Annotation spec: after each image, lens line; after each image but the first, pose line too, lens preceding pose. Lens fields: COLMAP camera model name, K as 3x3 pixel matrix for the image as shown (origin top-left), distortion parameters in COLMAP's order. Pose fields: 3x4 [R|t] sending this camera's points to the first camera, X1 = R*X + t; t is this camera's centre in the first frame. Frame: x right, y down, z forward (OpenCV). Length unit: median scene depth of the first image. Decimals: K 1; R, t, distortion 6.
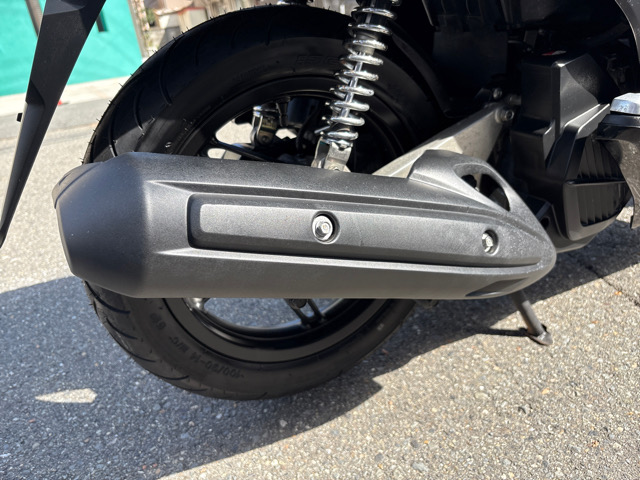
lens RADIAL K [[496.0, 0, 322.7], [0, 496.0, 241.1], [0, 0, 1]] dist [-0.000522, -0.005992]
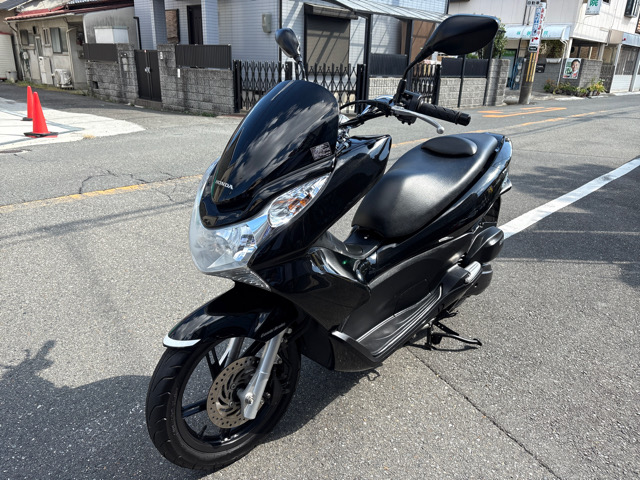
lens RADIAL K [[484.6, 0, 320.0], [0, 484.6, 240.0], [0, 0, 1]] dist [0.049058, -0.058818]
pose [[0.929343, 0.033075, 0.367732, -0.798377], [-0.002883, 0.996599, -0.082353, -0.467734], [-0.369205, 0.075474, 0.926278, -0.633220]]
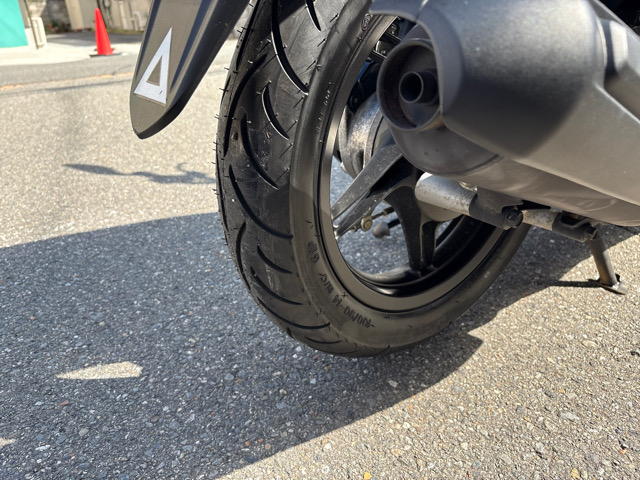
lens RADIAL K [[497.0, 0, 318.7], [0, 497.0, 239.4], [0, 0, 1]] dist [-0.001038, -0.000155]
pose [[0.979784, 0.001581, 0.200051, -0.339850], [-0.002877, 0.999977, 0.006186, 0.095695], [-0.200037, -0.006636, 0.979766, 0.150033]]
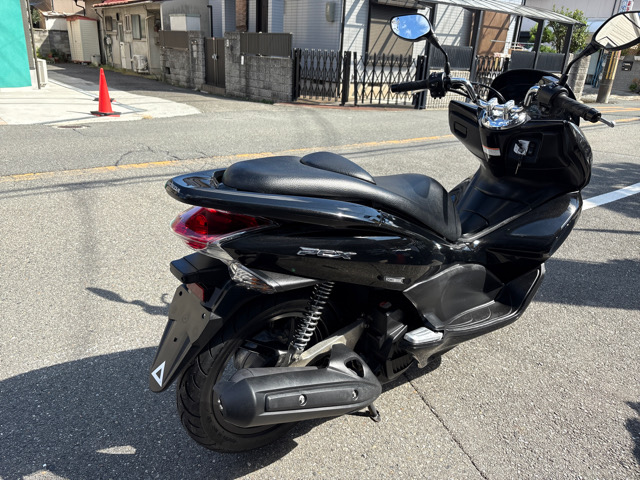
lens RADIAL K [[487.4, 0, 321.7], [0, 487.4, 243.3], [0, 0, 1]] dist [0.011458, 0.000284]
pose [[0.963941, 0.094308, 0.248845, -0.326722], [-0.082580, 0.994943, -0.057180, -0.375201], [-0.252979, 0.034569, 0.966854, -0.877500]]
